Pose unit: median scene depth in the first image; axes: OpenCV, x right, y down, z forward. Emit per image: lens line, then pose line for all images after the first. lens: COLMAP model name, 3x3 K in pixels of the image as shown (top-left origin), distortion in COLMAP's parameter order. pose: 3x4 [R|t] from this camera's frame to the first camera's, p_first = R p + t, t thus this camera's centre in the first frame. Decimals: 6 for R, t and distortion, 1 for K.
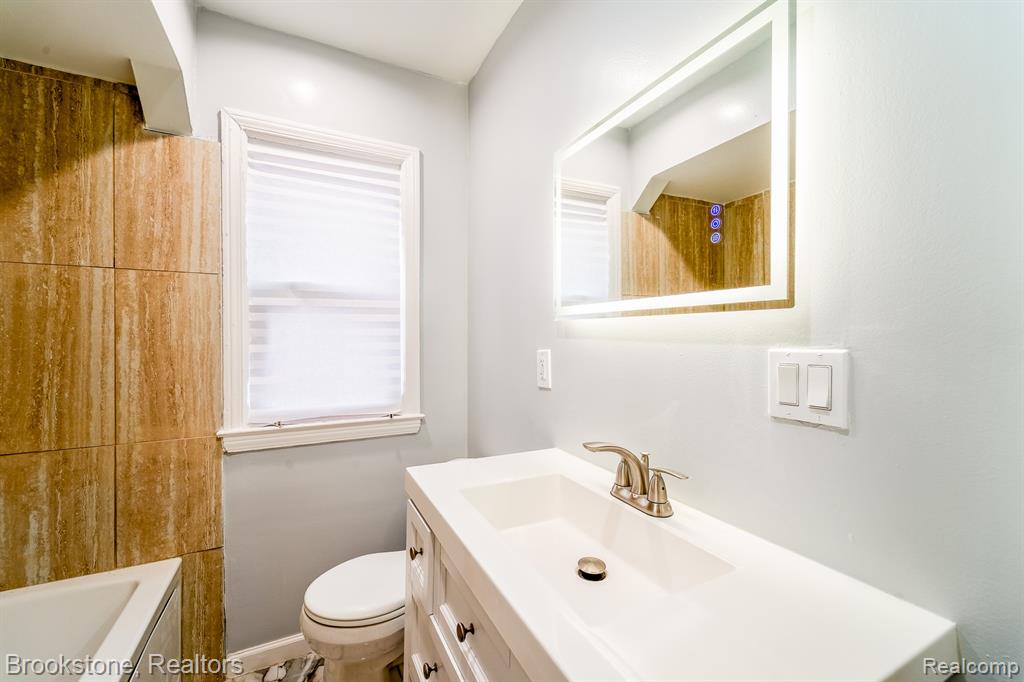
lens RADIAL K [[420.6, 0, 514.2], [0, 420.6, 343.0], [0, 0, 1]] dist [-0.001236, -0.001029]
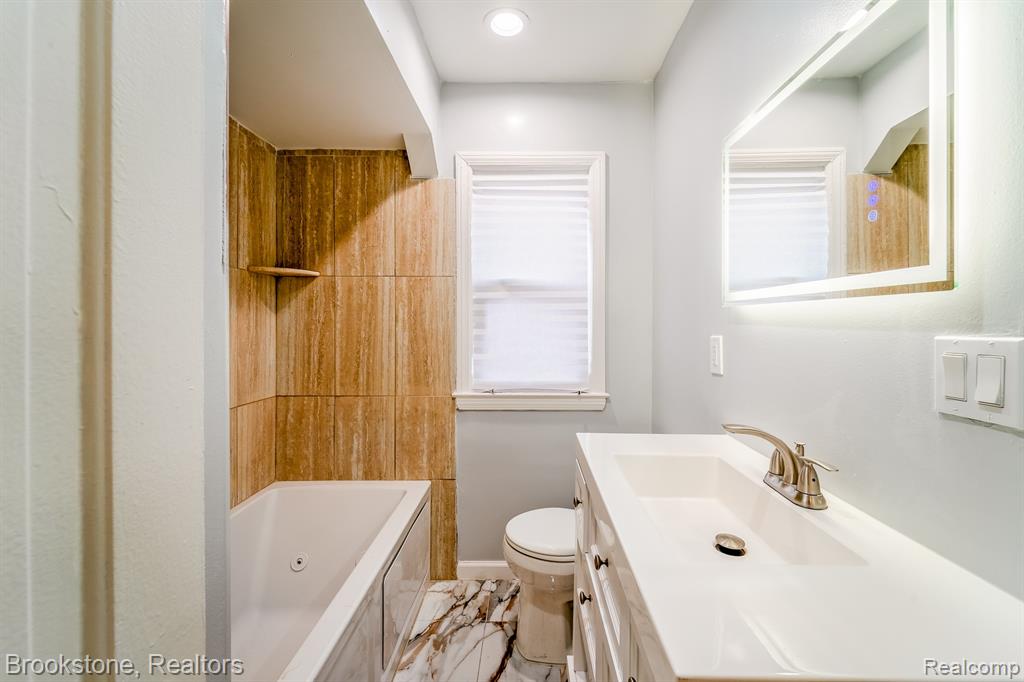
lens RADIAL K [[428.1, 0, 526.8], [0, 428.1, 332.8], [0, 0, 1]] dist [-0.001962, -0.000993]
pose [[0.886790, 0.010705, -0.462049, 0.146325], [-0.007011, 0.999928, 0.009710, 0.002345], [0.462119, -0.005371, 0.886801, -0.114473]]
